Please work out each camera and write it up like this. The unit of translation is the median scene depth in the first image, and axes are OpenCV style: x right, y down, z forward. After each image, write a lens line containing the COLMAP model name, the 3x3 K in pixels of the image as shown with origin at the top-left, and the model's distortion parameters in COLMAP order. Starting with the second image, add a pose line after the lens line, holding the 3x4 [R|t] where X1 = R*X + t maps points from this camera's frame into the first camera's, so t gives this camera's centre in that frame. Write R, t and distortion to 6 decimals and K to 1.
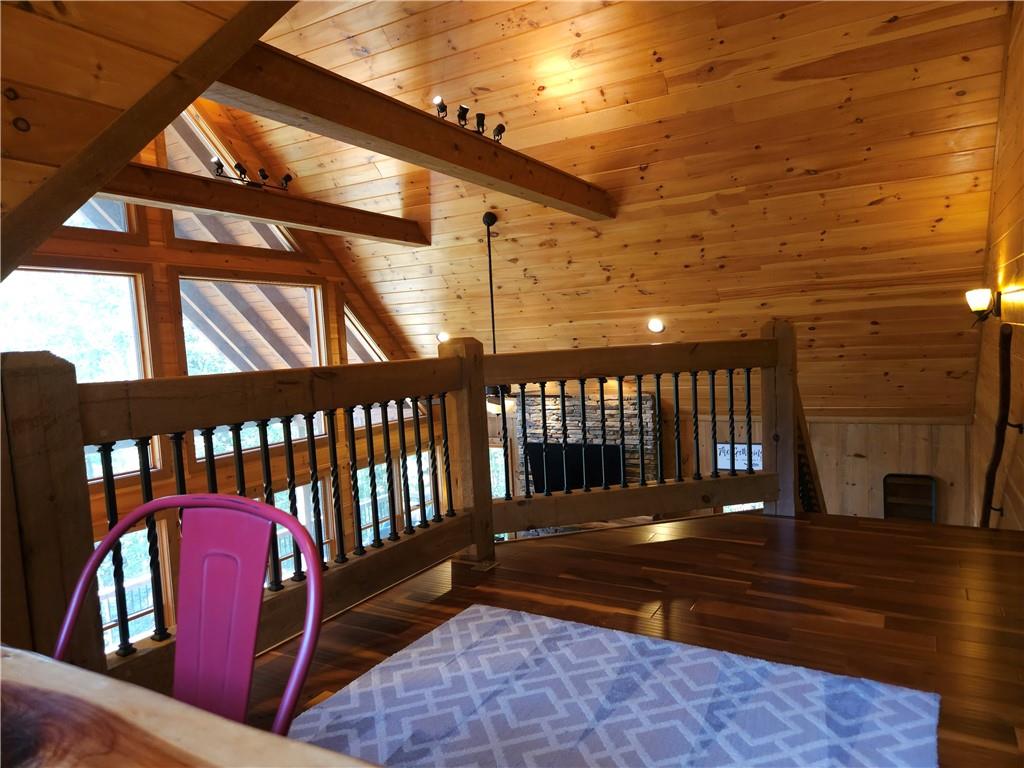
lens RADIAL K [[685.5, 0, 507.0], [0, 685.5, 390.9], [0, 0, 1]] dist [0.056731, -0.035396]
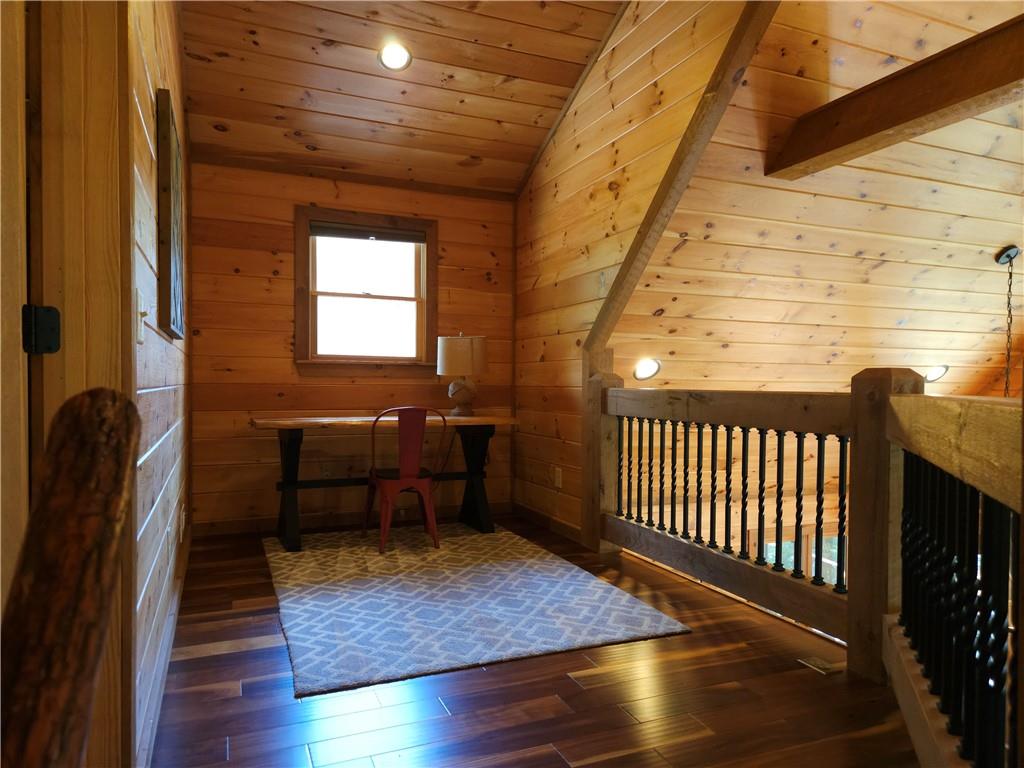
lens RADIAL K [[685.5, 0, 511.1], [0, 685.5, 385.4], [0, 0, 1]] dist [0.056731, -0.035396]
pose [[-0.604303, 0.044231, -0.795526, 1.027995], [-0.038809, 0.995639, 0.084838, -0.145508], [0.795809, 0.082142, -0.599950, 1.534074]]
